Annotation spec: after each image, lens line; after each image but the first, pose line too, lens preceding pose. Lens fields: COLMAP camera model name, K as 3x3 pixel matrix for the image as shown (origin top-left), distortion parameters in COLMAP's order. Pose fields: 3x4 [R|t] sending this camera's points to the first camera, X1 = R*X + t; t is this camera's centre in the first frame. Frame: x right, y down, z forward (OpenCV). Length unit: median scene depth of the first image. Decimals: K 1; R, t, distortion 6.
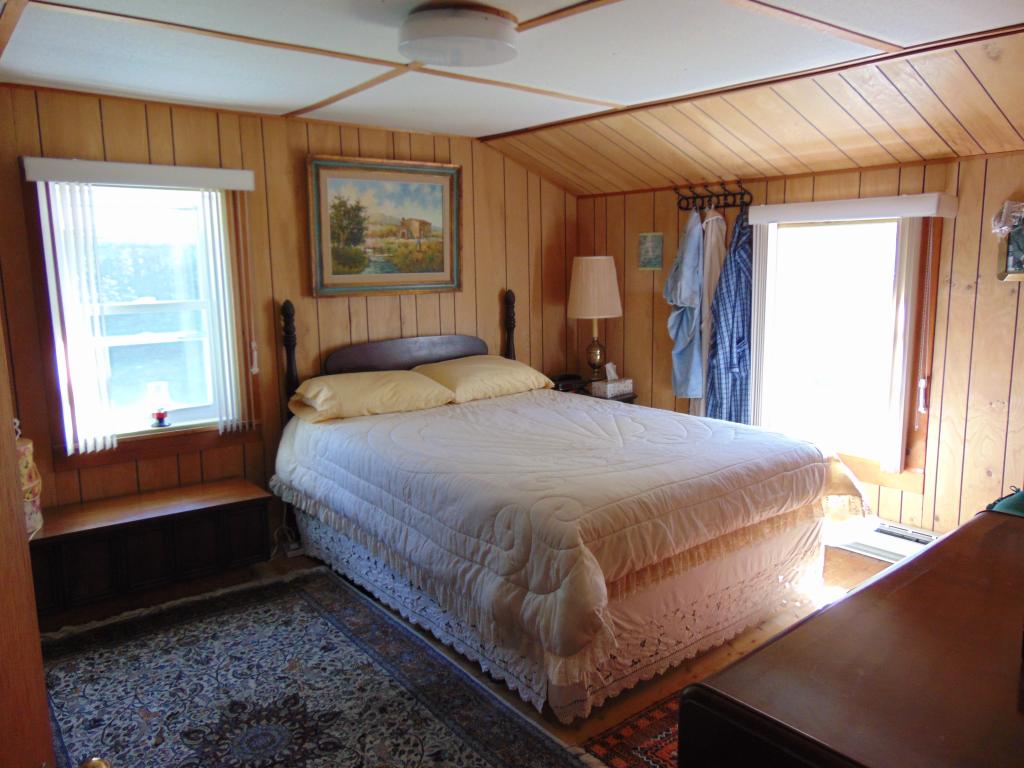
lens RADIAL K [[772.0, 0, 511.2], [0, 772.0, 373.4], [0, 0, 1]] dist [-0.008222, 0.044426]
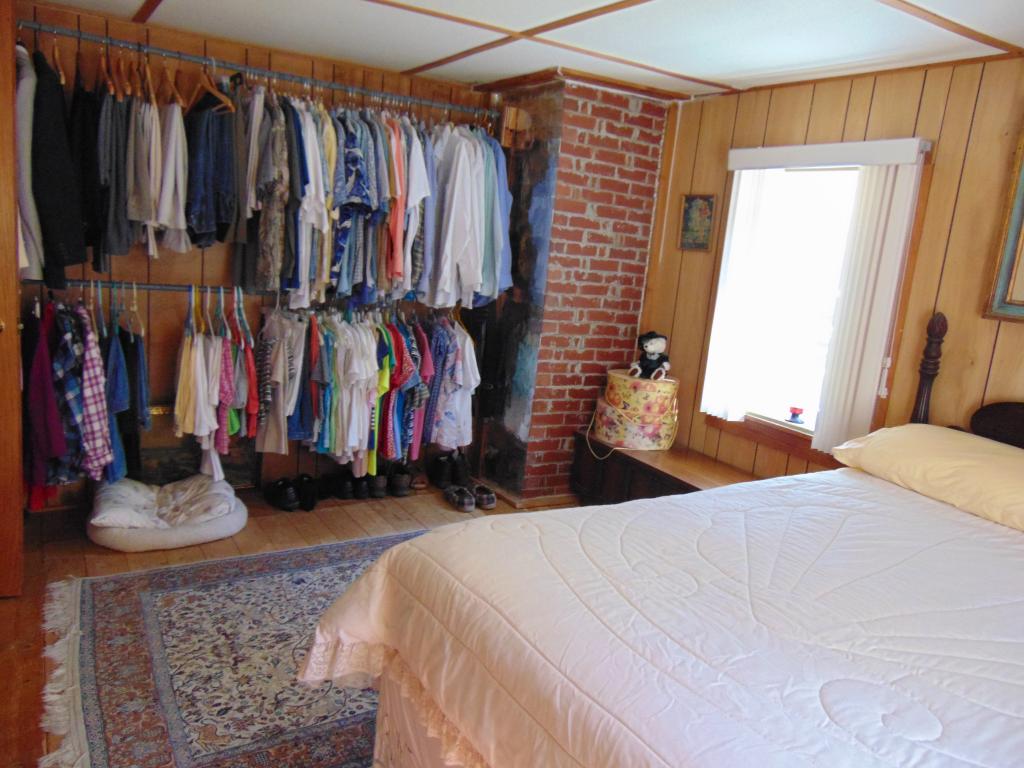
lens RADIAL K [[772.0, 0, 511.2], [0, 772.0, 373.4], [0, 0, 1]] dist [-0.008222, 0.044426]
pose [[-0.155394, 0.169228, -0.973250, 0.535043], [-0.249038, 0.946685, 0.204371, -0.099661], [0.955946, 0.274134, -0.104965, 0.782083]]
